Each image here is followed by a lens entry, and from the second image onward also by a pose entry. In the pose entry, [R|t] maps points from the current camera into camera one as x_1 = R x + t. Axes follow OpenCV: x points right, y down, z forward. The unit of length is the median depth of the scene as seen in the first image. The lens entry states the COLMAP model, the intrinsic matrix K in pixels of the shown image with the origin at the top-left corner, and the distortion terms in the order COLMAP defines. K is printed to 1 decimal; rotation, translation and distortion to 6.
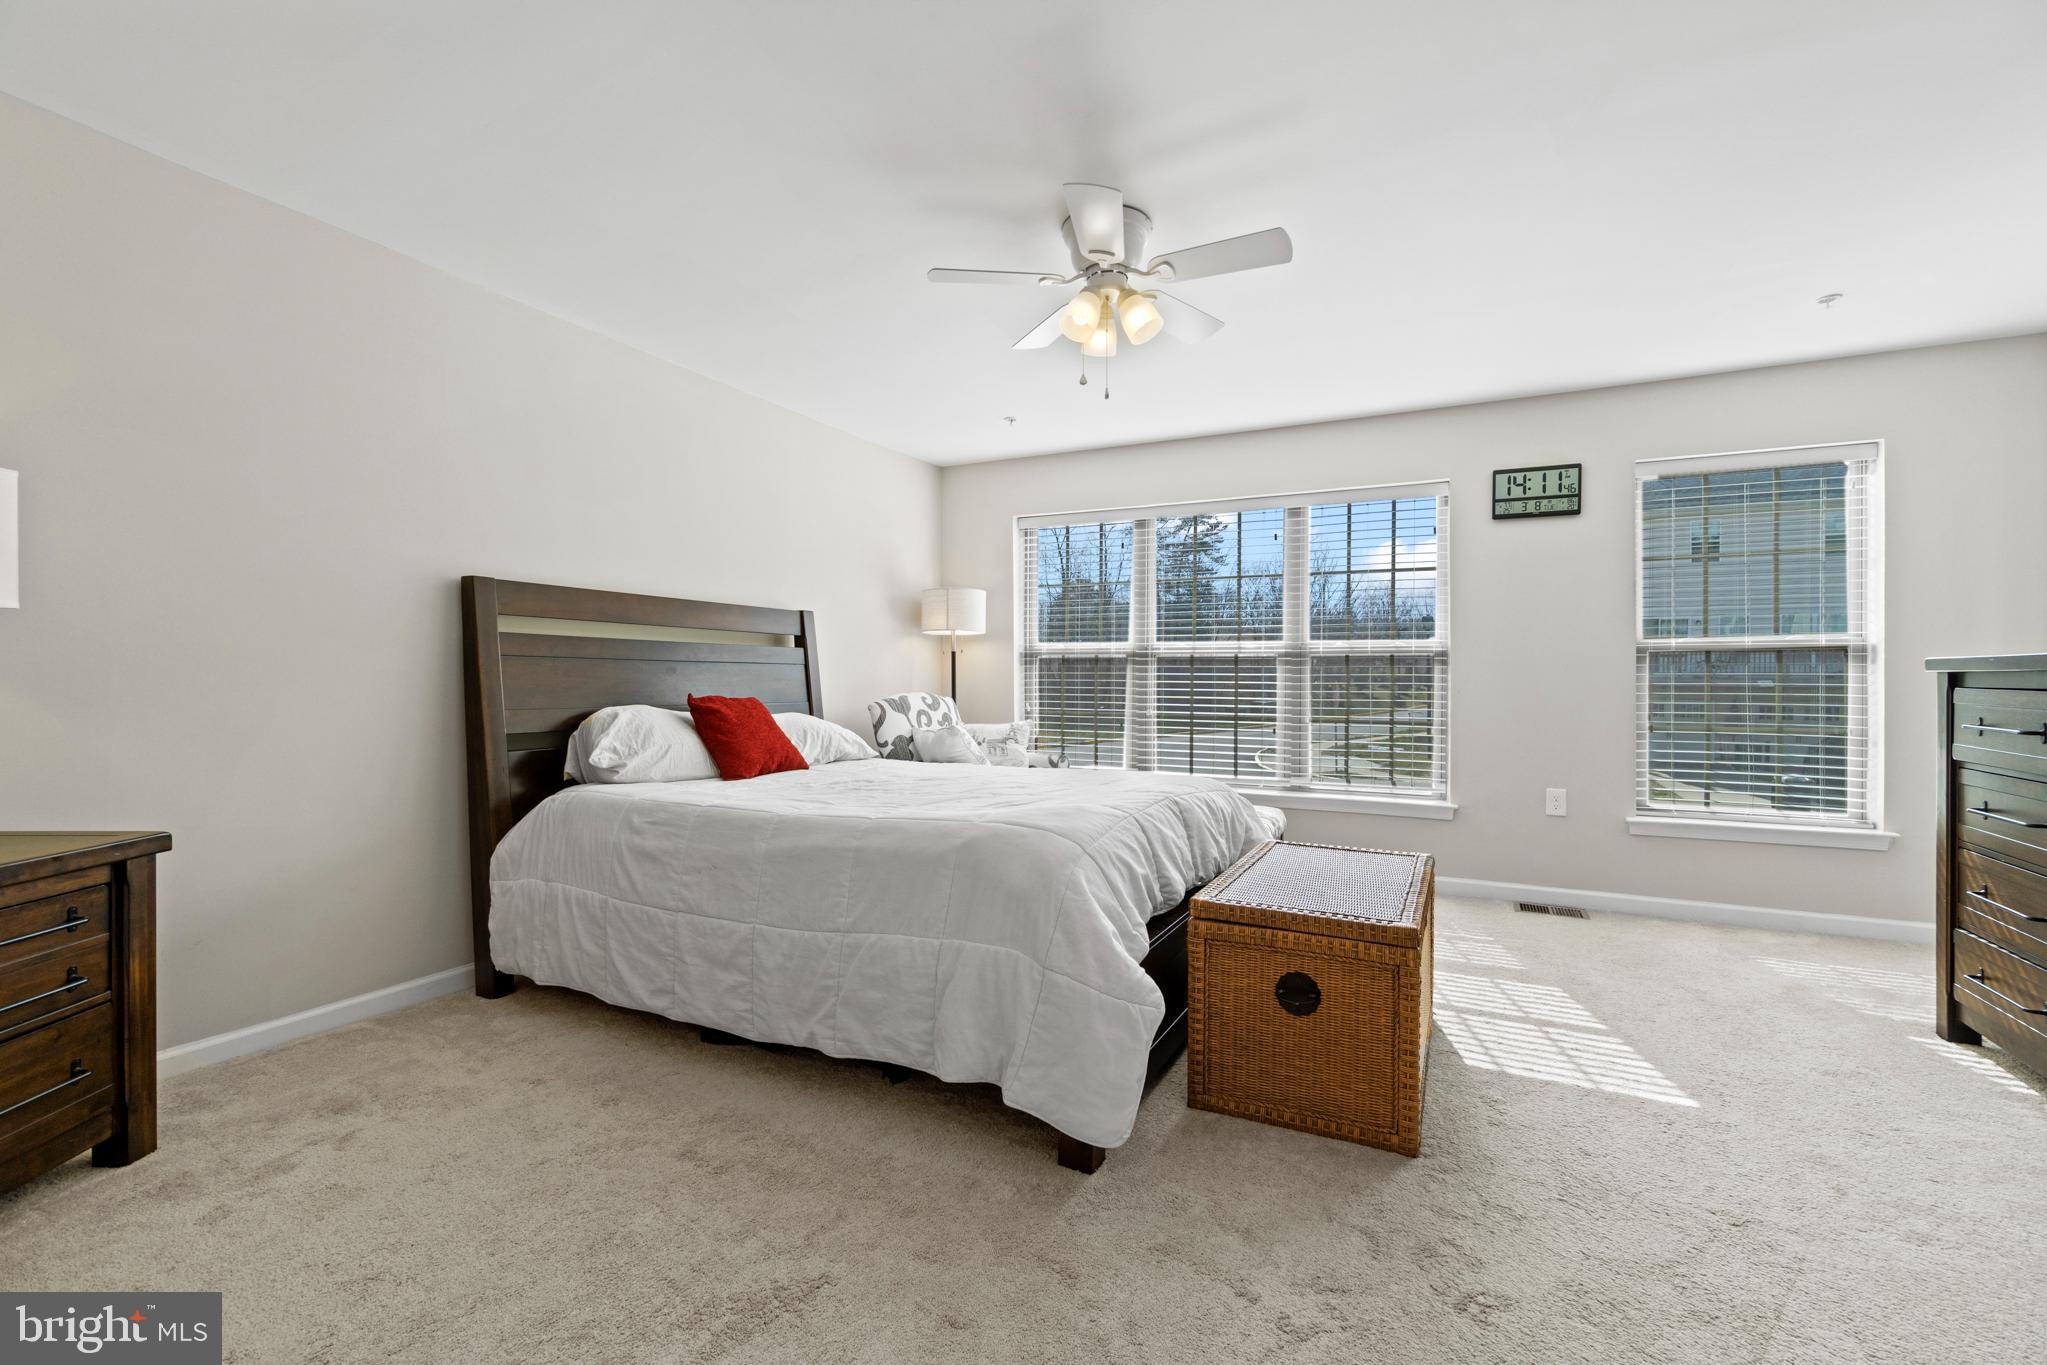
lens RADIAL K [[879.0, 0, 1014.9], [0, 879.0, 683.9], [0, 0, 1]] dist [0.011654, -0.000860]
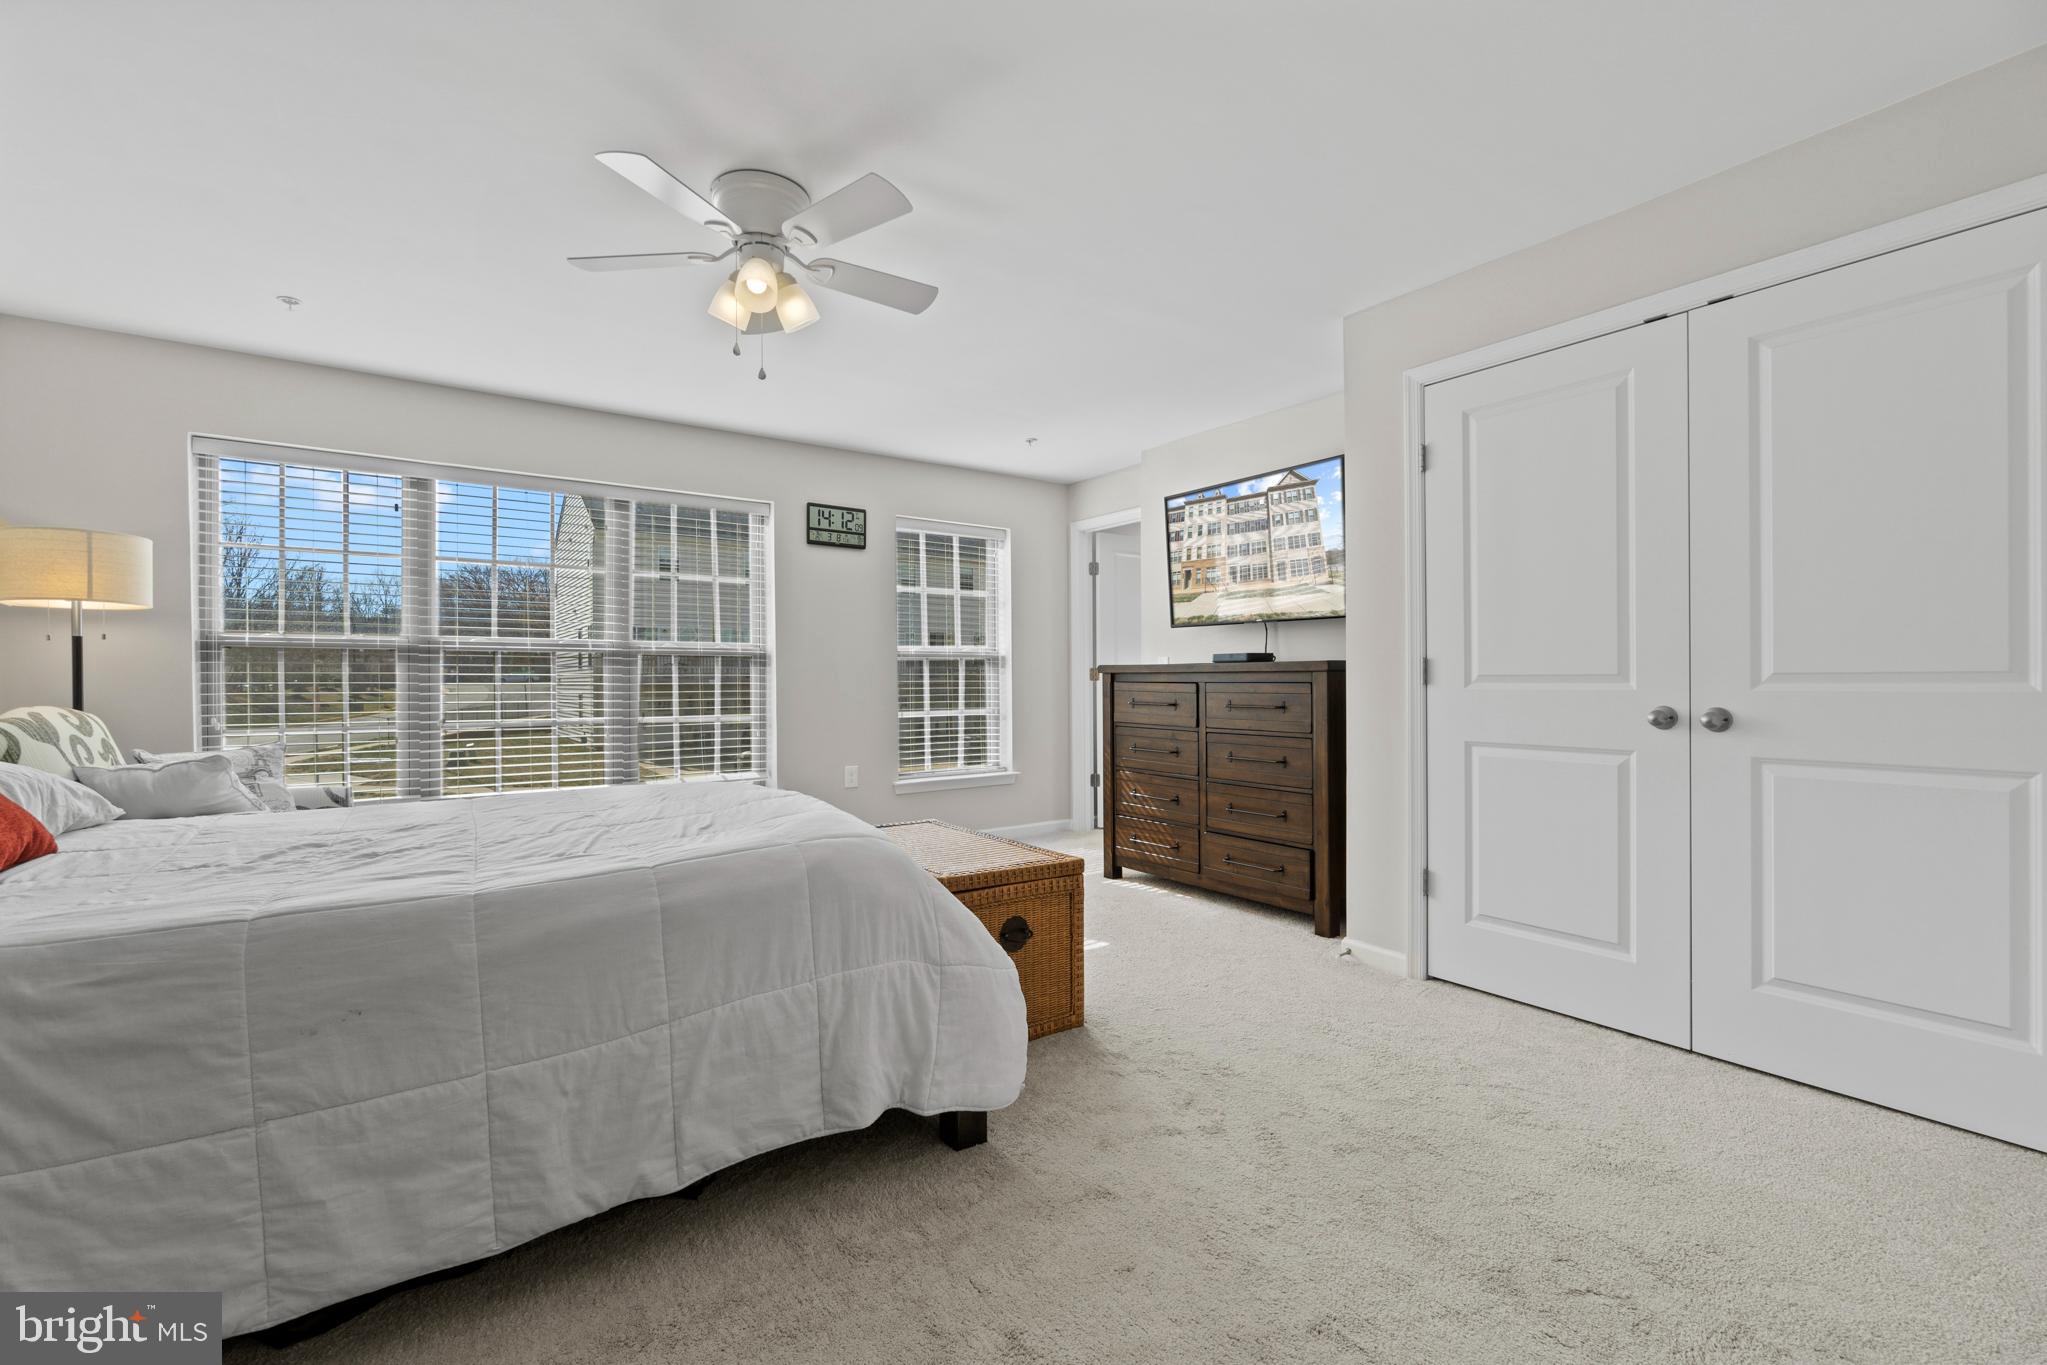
lens RADIAL K [[879.0, 0, 1014.9], [0, 879.0, 683.9], [0, 0, 1]] dist [0.011654, -0.000860]
pose [[0.475577, -0.009242, 0.879625, -0.376042], [0.008480, 0.999947, 0.005921, -0.003218], [-0.879633, 0.004643, 0.475630, 0.204204]]
